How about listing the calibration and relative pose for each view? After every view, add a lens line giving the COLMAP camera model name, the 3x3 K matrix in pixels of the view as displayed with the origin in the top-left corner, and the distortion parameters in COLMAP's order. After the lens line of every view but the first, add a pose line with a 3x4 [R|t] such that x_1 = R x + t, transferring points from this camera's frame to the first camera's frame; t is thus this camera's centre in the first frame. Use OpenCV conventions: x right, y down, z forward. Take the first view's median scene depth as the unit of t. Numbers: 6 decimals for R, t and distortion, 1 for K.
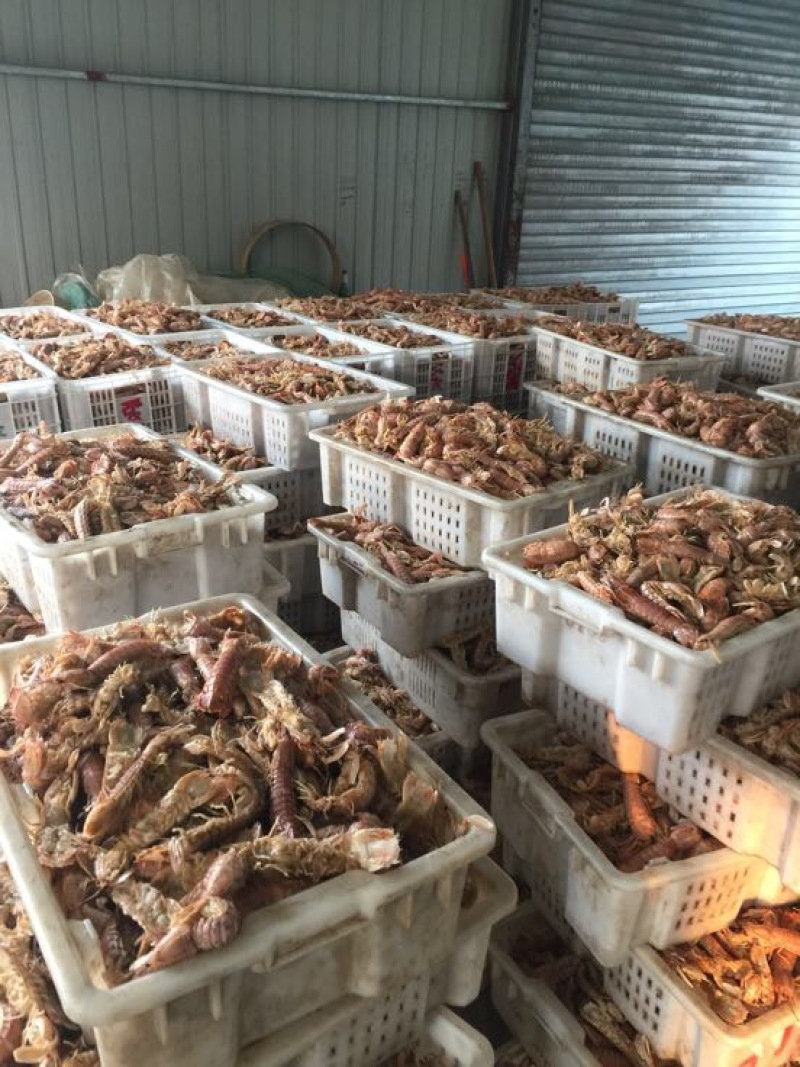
lens RADIAL K [[901.8, 0, 395.2], [0, 901.8, 537.7], [0, 0, 1]] dist [0.010749, -0.003711]
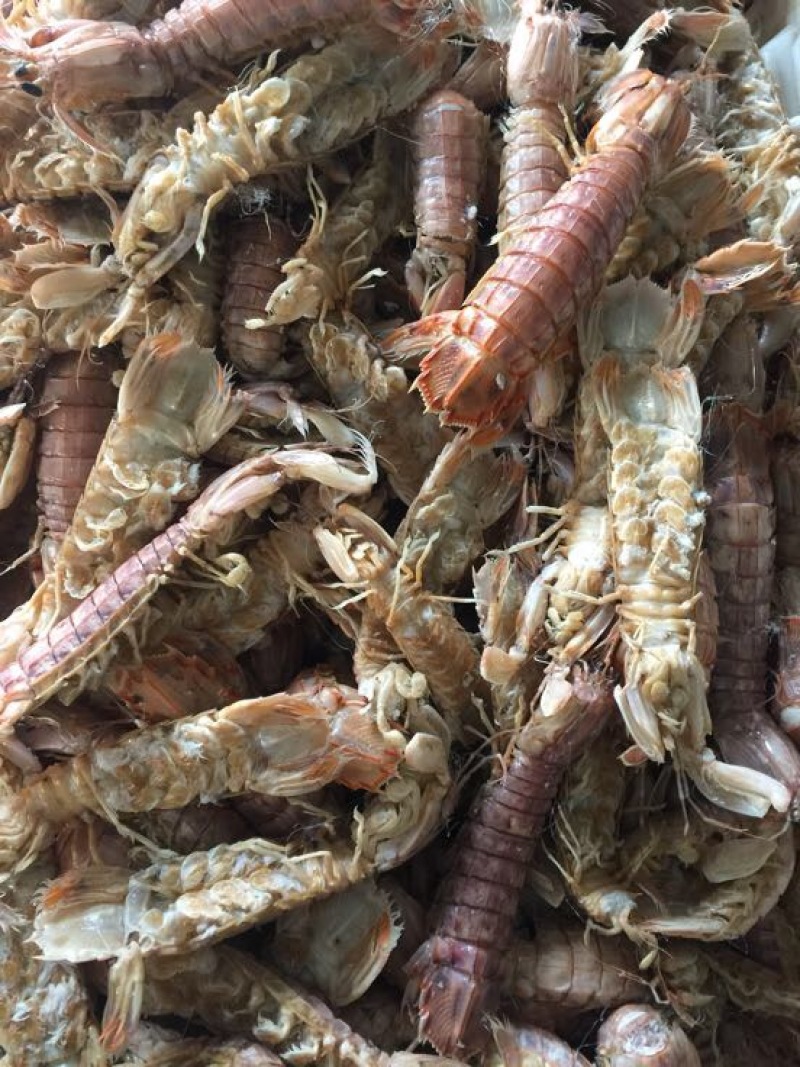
lens RADIAL K [[898.2, 0, 400.0], [0, 898.2, 533.5], [0, 0, 1]] dist [0.008293, 0.006849]
pose [[0.856739, 0.515317, -0.021140, -0.192960], [-0.258626, 0.464718, 0.846847, -0.043669], [0.446219, -0.720059, 0.531417, 0.804952]]
